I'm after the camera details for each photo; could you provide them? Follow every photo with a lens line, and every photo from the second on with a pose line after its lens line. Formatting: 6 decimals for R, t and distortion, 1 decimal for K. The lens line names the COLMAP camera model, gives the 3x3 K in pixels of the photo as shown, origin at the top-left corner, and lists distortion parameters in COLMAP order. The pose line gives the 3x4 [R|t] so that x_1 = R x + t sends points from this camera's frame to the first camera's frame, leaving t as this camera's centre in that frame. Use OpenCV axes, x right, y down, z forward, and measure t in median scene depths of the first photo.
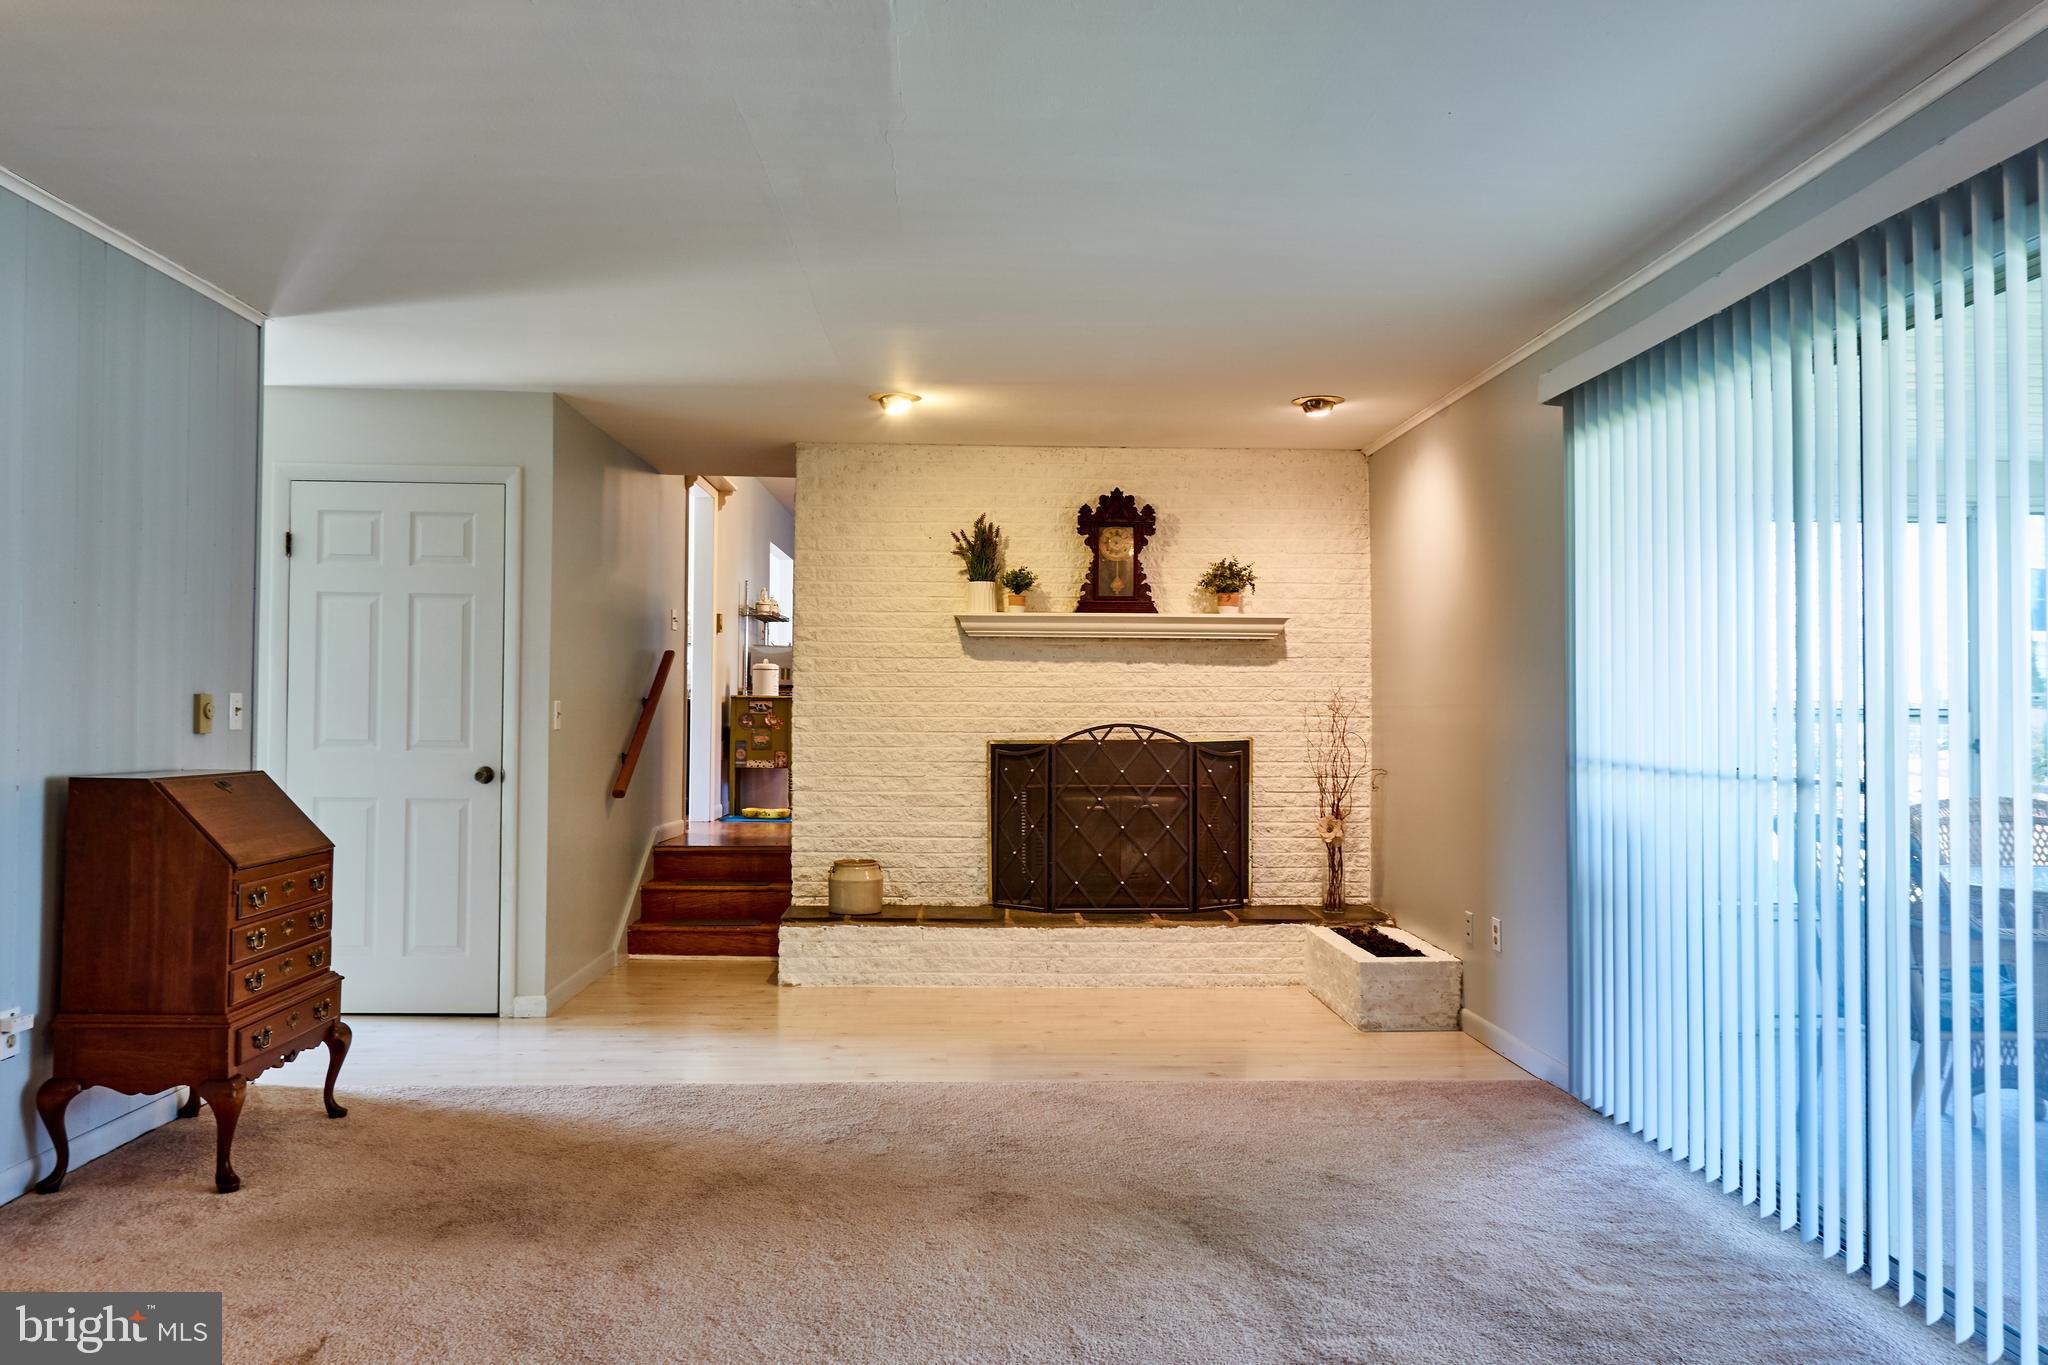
lens RADIAL K [[1427.7, 0, 1024.4], [0, 1427.7, 682.8], [0, 0, 1]] dist [-0.000798, -0.001825]
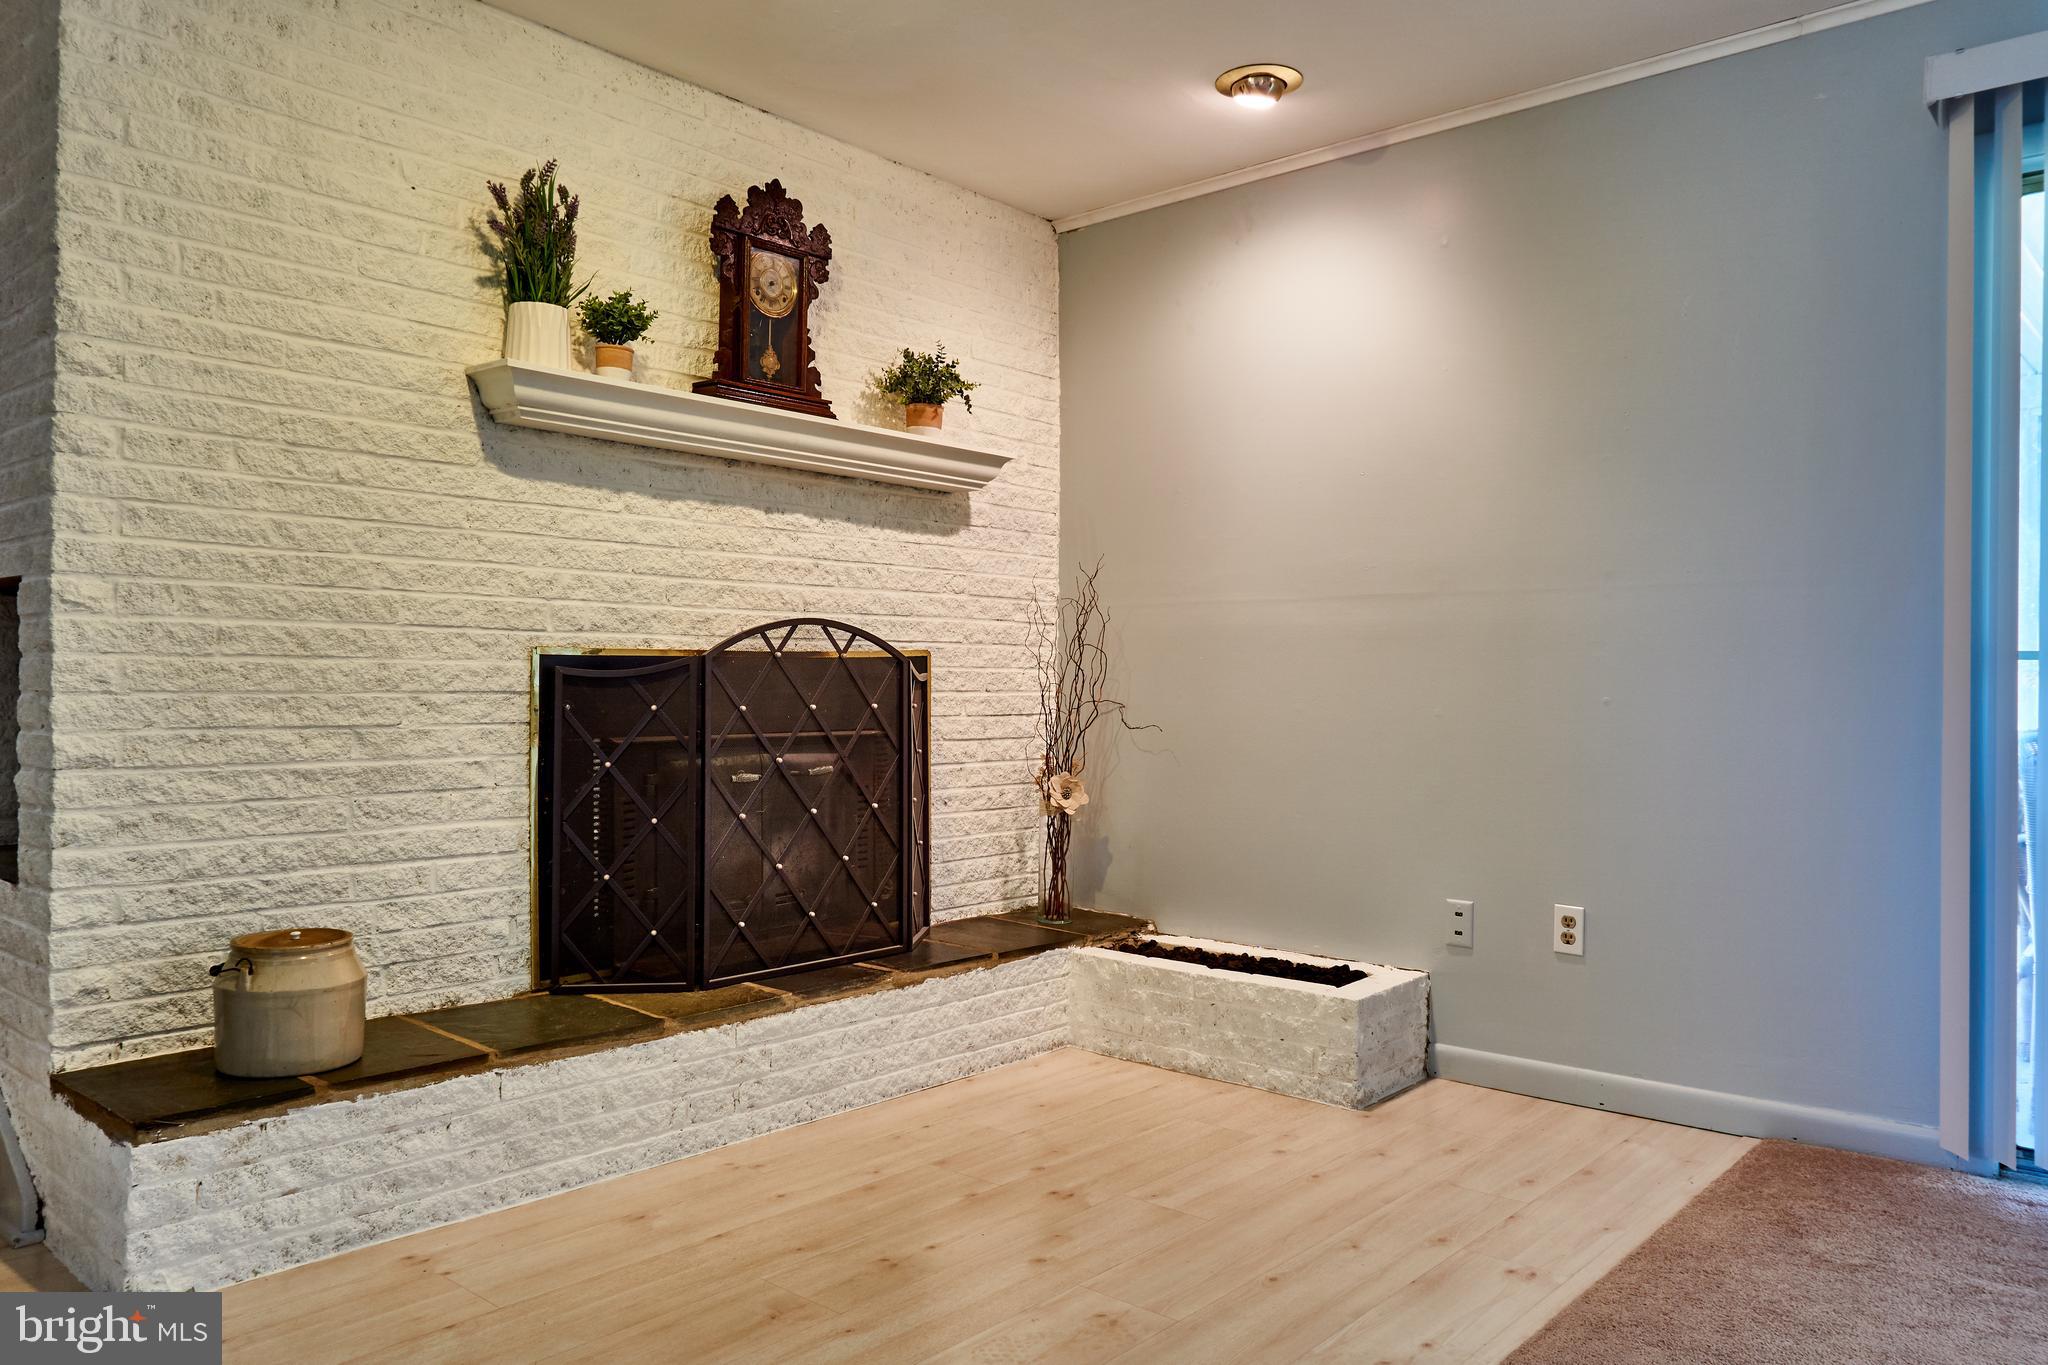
lens RADIAL K [[1427.7, 0, 1023.3], [0, 1427.7, 688.2], [0, 0, 1]] dist [-0.000798, -0.001825]
pose [[0.693632, -0.001116, 0.720328, -0.255023], [-0.019902, 0.999587, 0.020713, 0.040967], [-0.720054, -0.028703, 0.693324, 0.554376]]
